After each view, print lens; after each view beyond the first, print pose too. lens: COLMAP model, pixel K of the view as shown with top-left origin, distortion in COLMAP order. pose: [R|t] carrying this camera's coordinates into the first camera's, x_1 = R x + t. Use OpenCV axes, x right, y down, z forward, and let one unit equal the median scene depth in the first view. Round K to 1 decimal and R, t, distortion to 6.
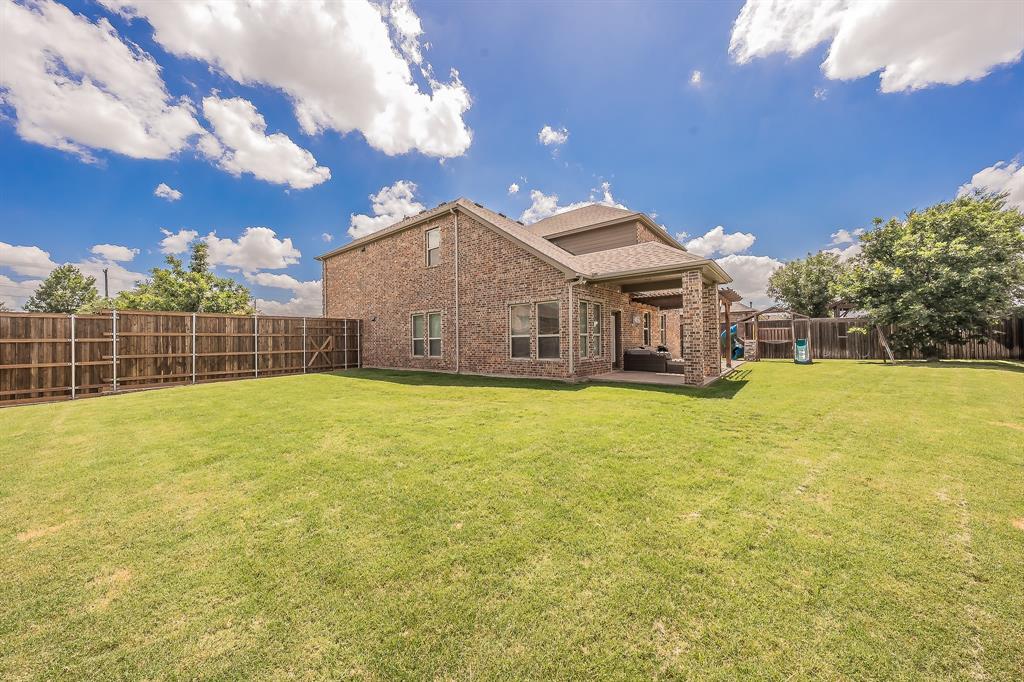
lens RADIAL K [[354.7, 0, 512.9], [0, 354.7, 341.9], [0, 0, 1]] dist [-0.000614, -0.000192]
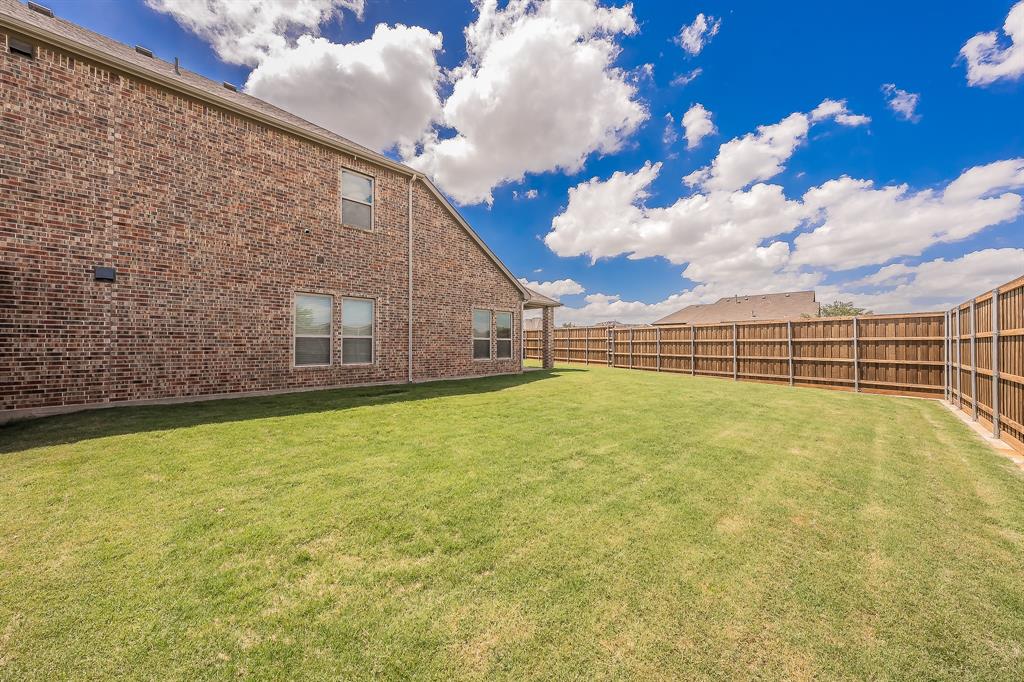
lens RADIAL K [[354.7, 0, 515.9], [0, 354.7, 348.1], [0, 0, 1]] dist [-0.000614, -0.000192]
pose [[0.100852, 0.004472, 0.994891, -0.974682], [-0.003321, 0.999986, -0.004159, 0.015564], [-0.994896, -0.002885, 0.100866, 0.722915]]
